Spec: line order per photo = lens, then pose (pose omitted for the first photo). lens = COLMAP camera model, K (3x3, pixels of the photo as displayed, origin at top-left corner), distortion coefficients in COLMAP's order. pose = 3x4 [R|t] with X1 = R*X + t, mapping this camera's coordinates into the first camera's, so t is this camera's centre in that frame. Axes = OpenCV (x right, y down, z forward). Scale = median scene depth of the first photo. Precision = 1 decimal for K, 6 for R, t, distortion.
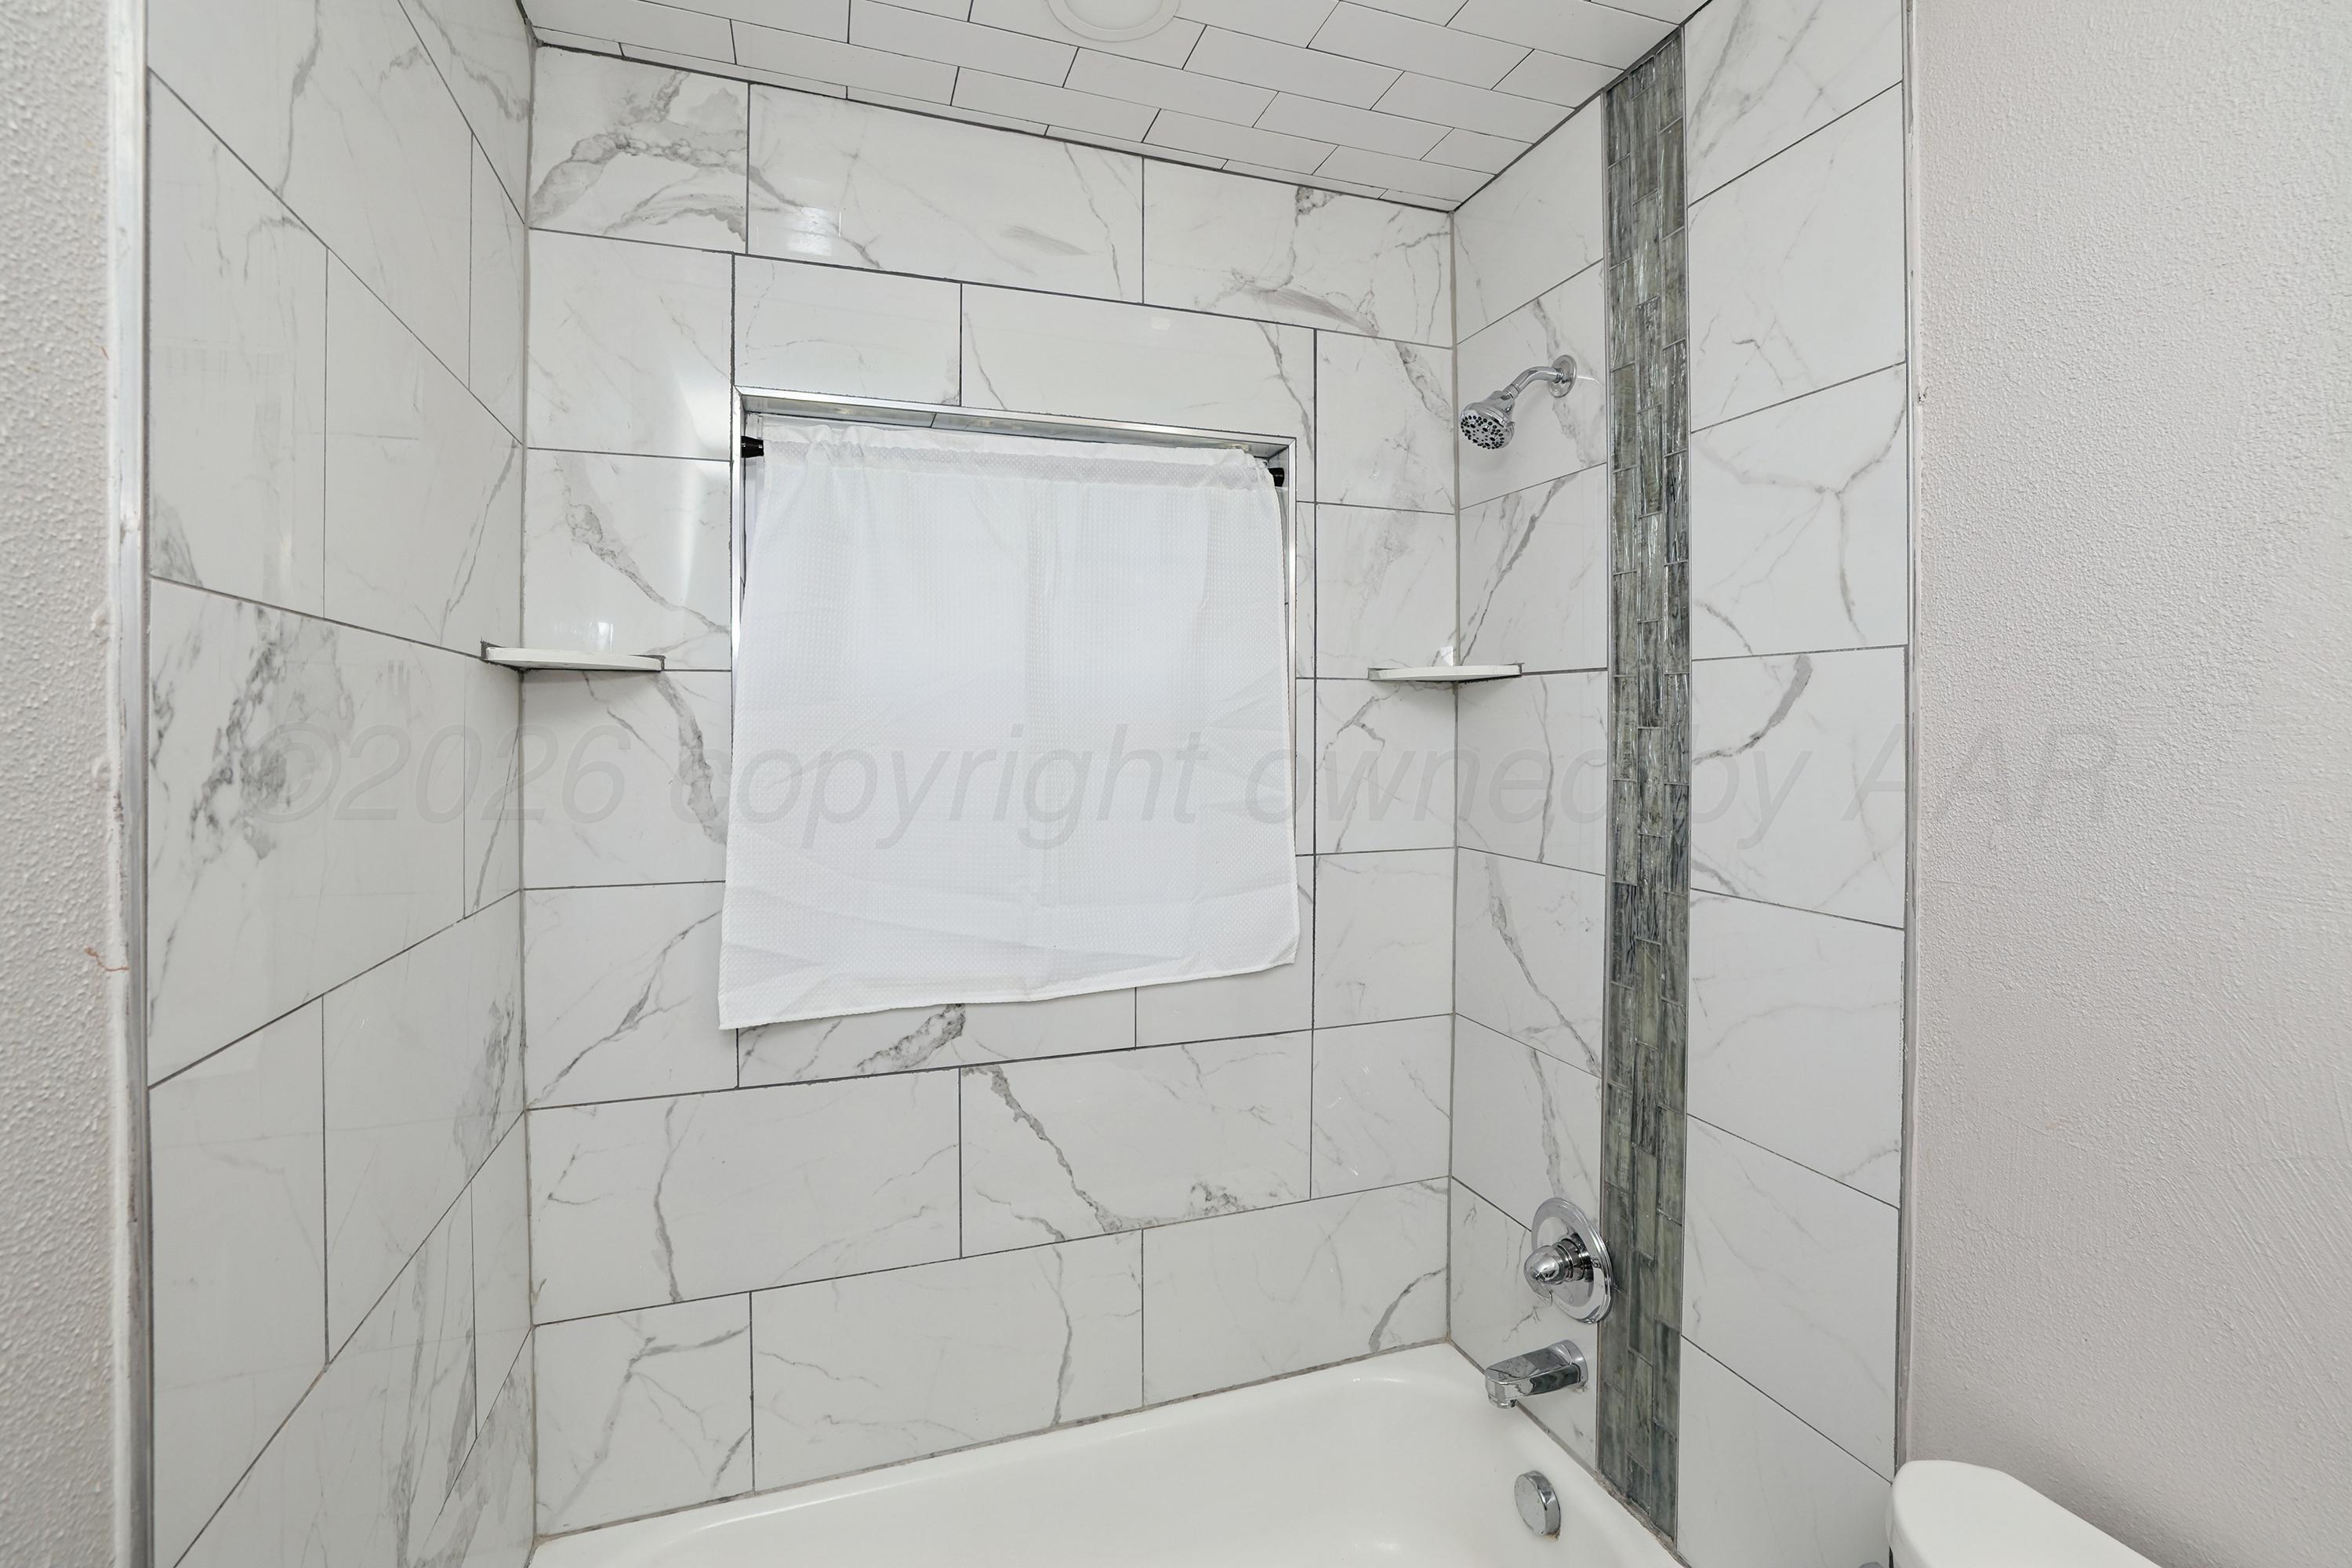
lens RADIAL K [[1033.7, 0, 1184.9], [0, 1033.7, 729.3], [0, 0, 1]] dist [-0.001417, 0.000288]
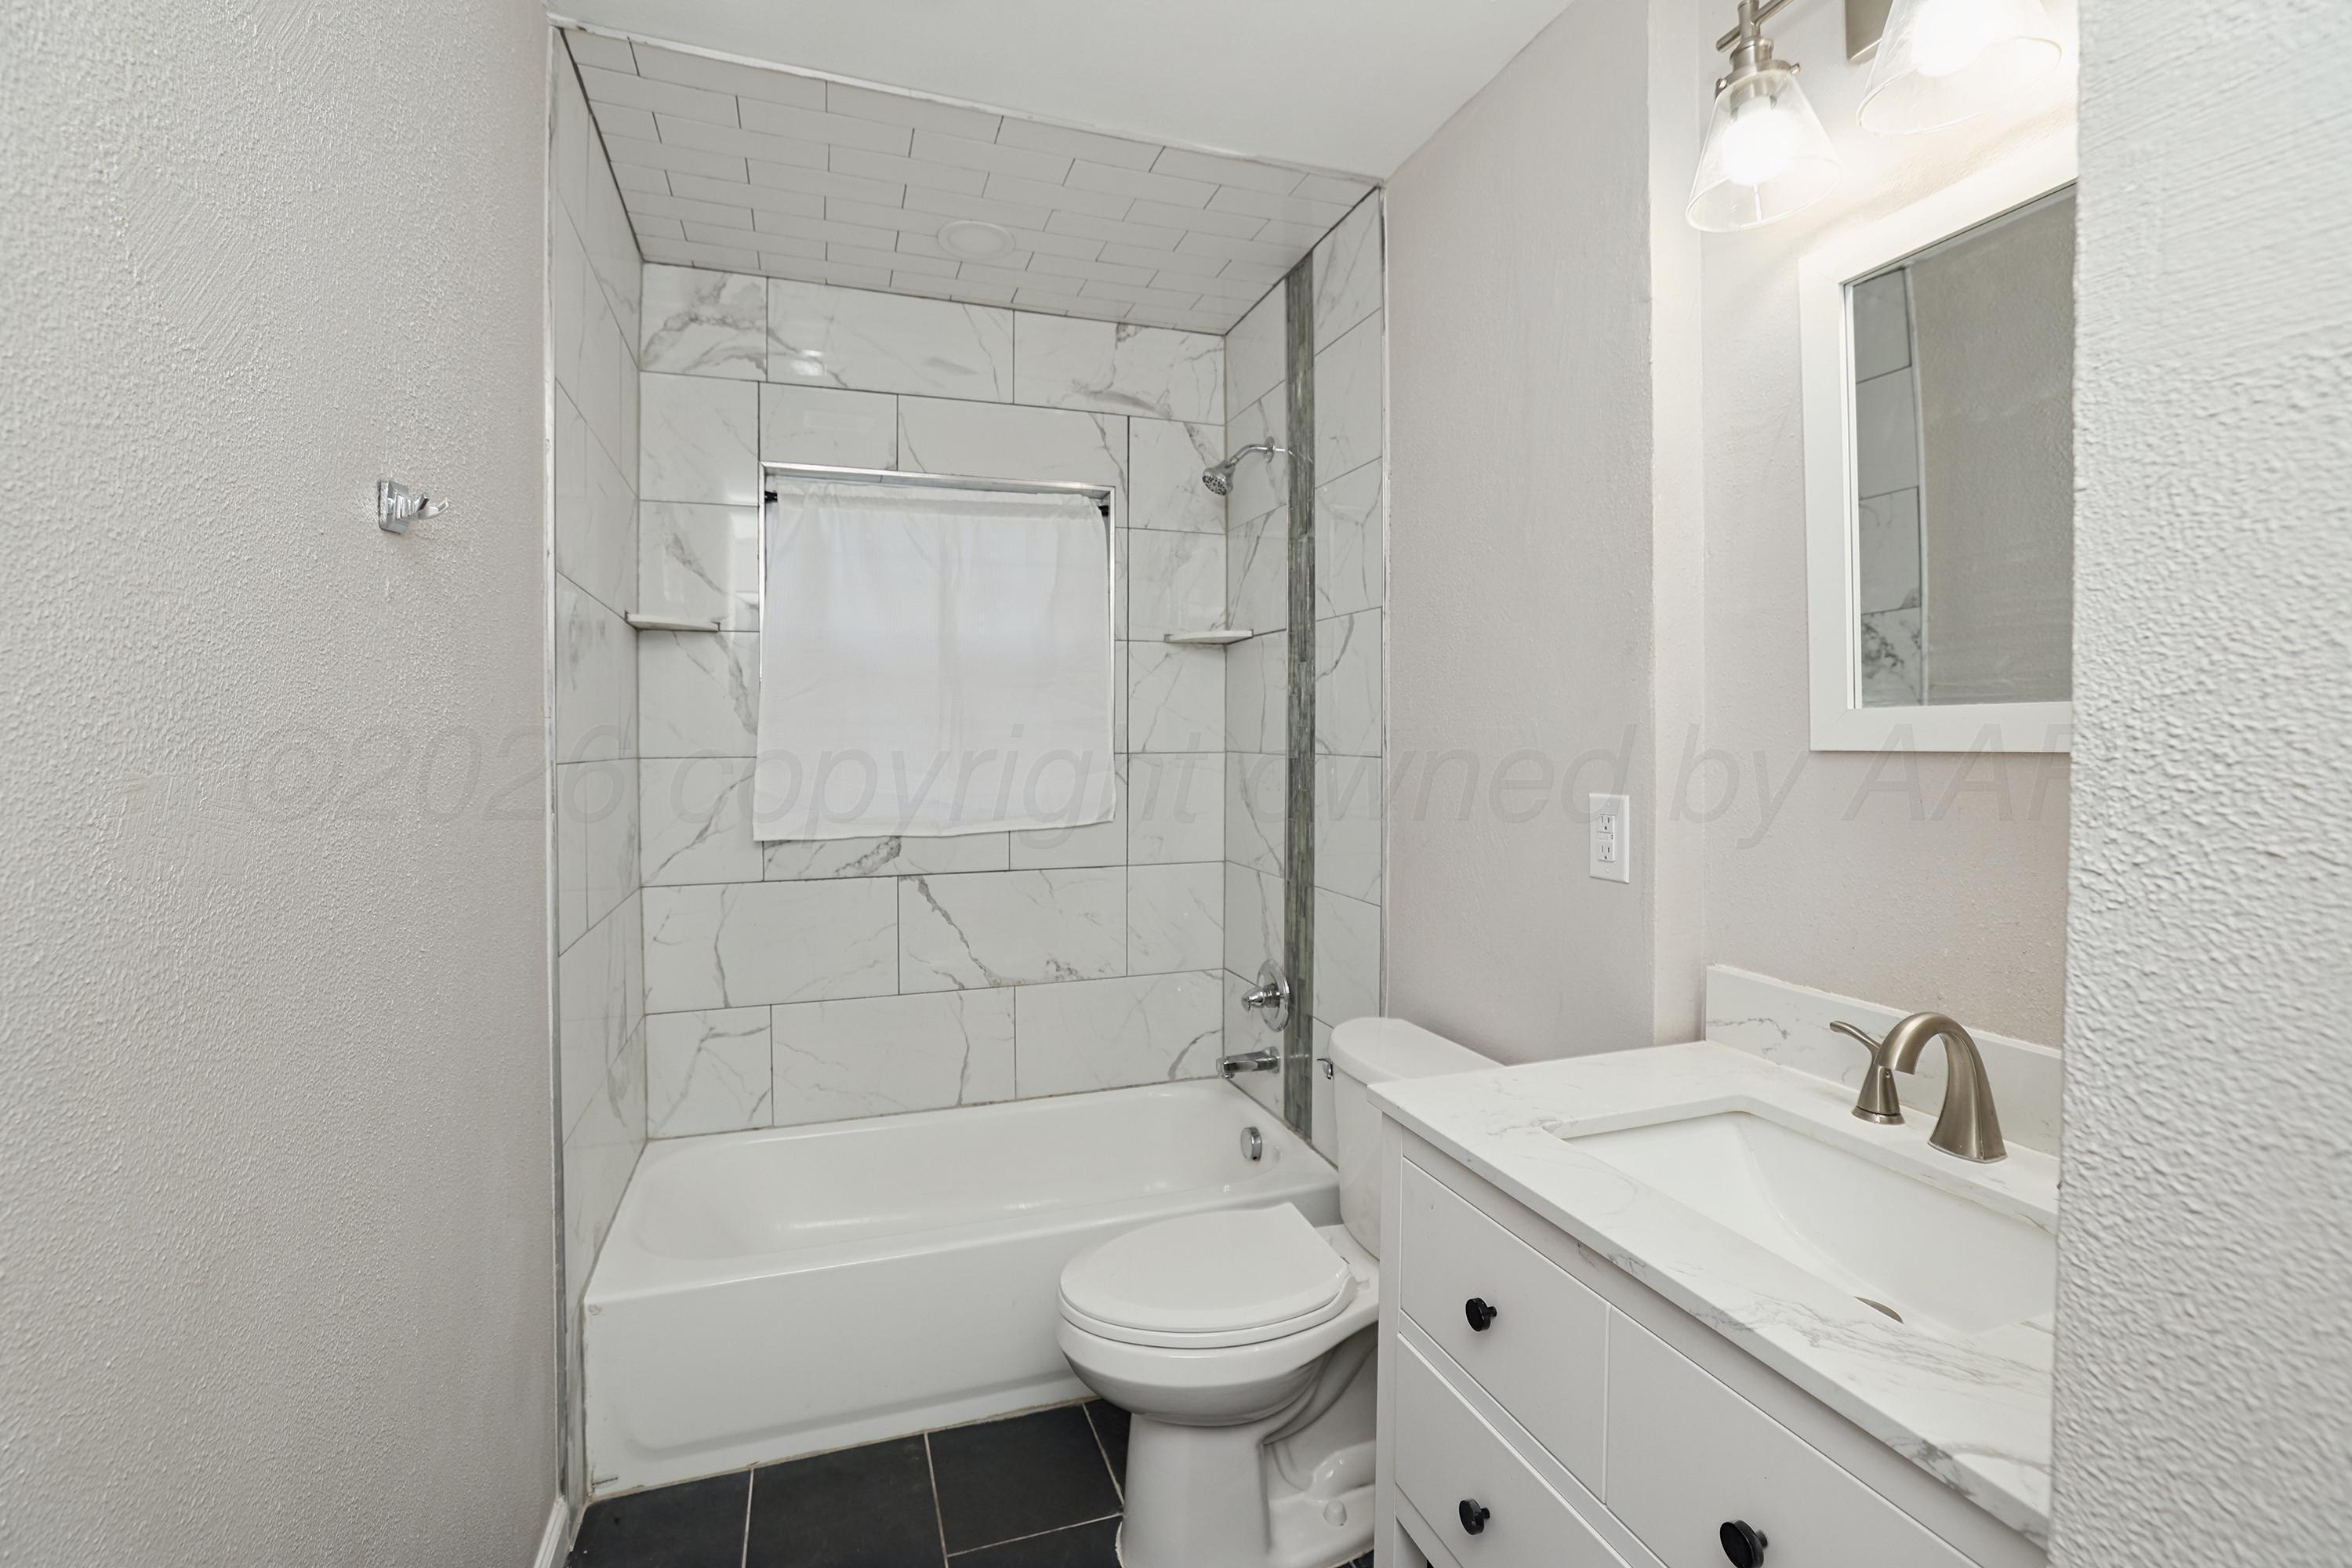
lens RADIAL K [[1037.7, 0, 1164.6], [0, 1037.7, 742.9], [0, 0, 1]] dist [0.012744, 0.000069]
pose [[0.999785, -0.001385, -0.020673, 0.242037], [0.001444, 0.999995, 0.002846, 0.114857], [0.020669, -0.002876, 0.999782, -0.643380]]
